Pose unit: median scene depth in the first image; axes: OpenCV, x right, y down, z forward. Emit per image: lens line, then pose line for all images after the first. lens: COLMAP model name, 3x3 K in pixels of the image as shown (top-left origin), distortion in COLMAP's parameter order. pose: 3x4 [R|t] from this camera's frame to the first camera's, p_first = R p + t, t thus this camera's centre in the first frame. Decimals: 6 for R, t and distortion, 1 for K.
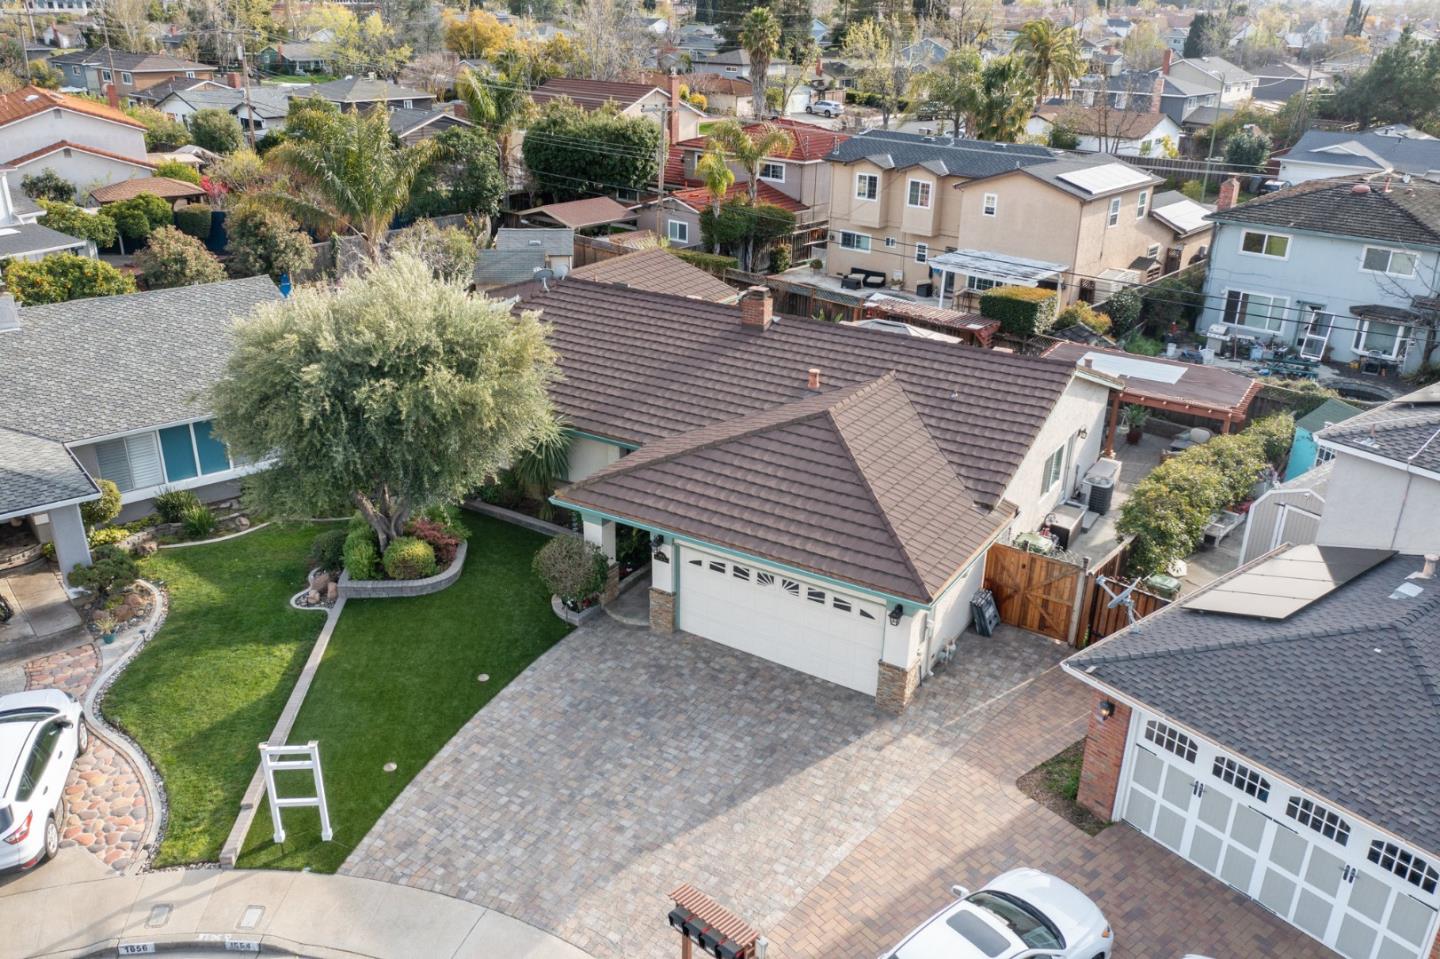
lens RADIAL K [[1122.9, 0, 720.0], [0, 1122.9, 479.5], [0, 0, 1]] dist [-0.010119, -0.001751]
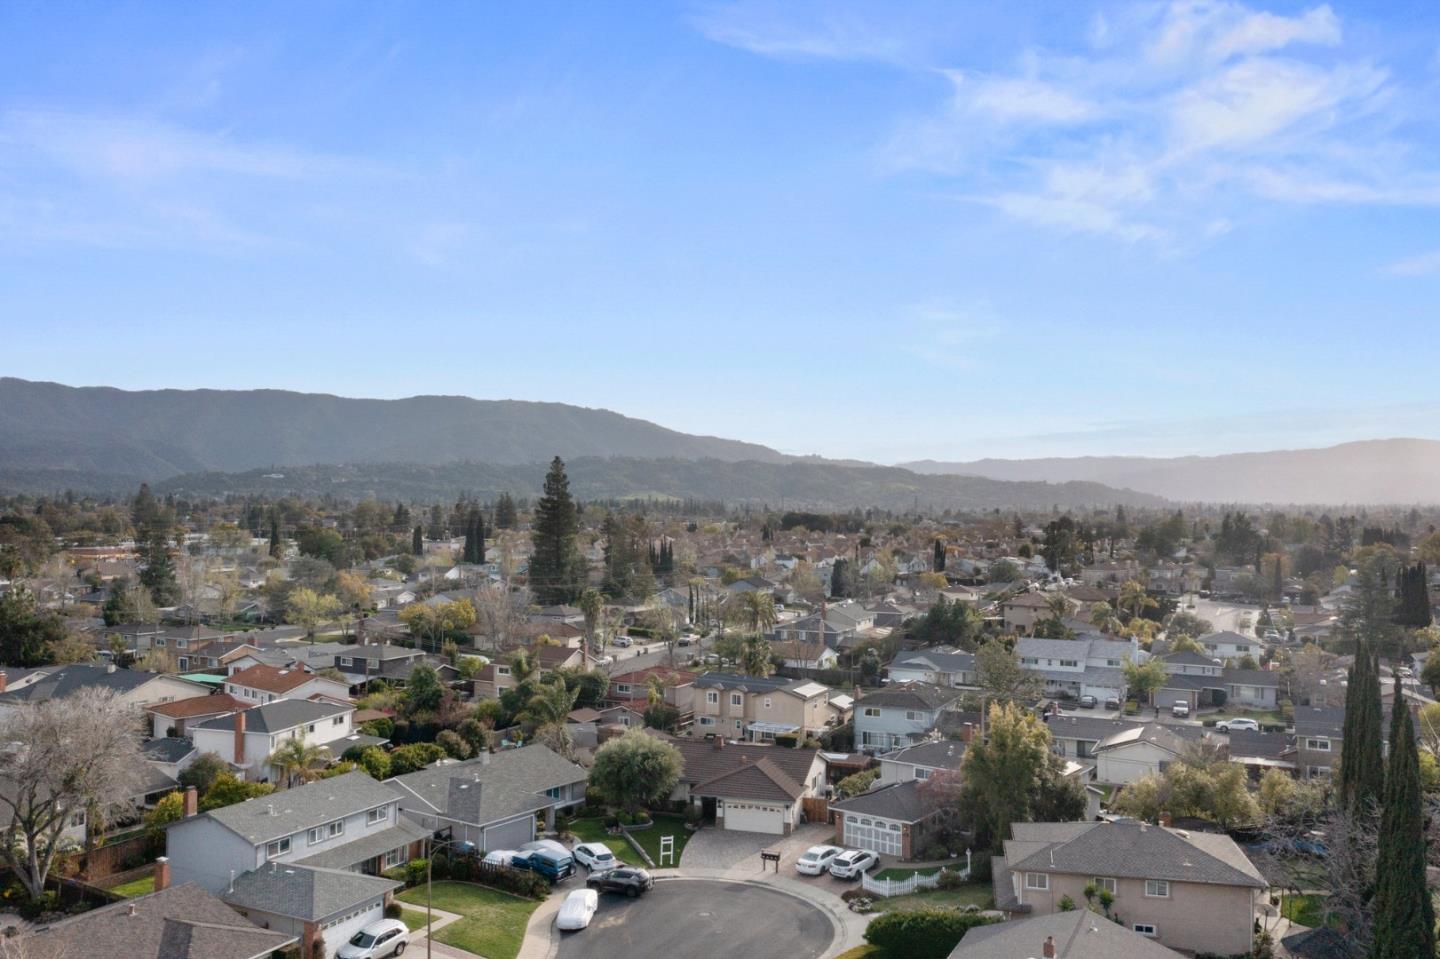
lens RADIAL K [[1122.9, 0, 720.0], [0, 1122.9, 479.5], [0, 0, 1]] dist [-0.010119, -0.001751]
pose [[0.963464, -0.000364, 0.267839, -0.657826], [0.111882, 0.909121, -0.401225, 0.362365], [-0.243352, 0.416532, 0.875946, -1.693592]]
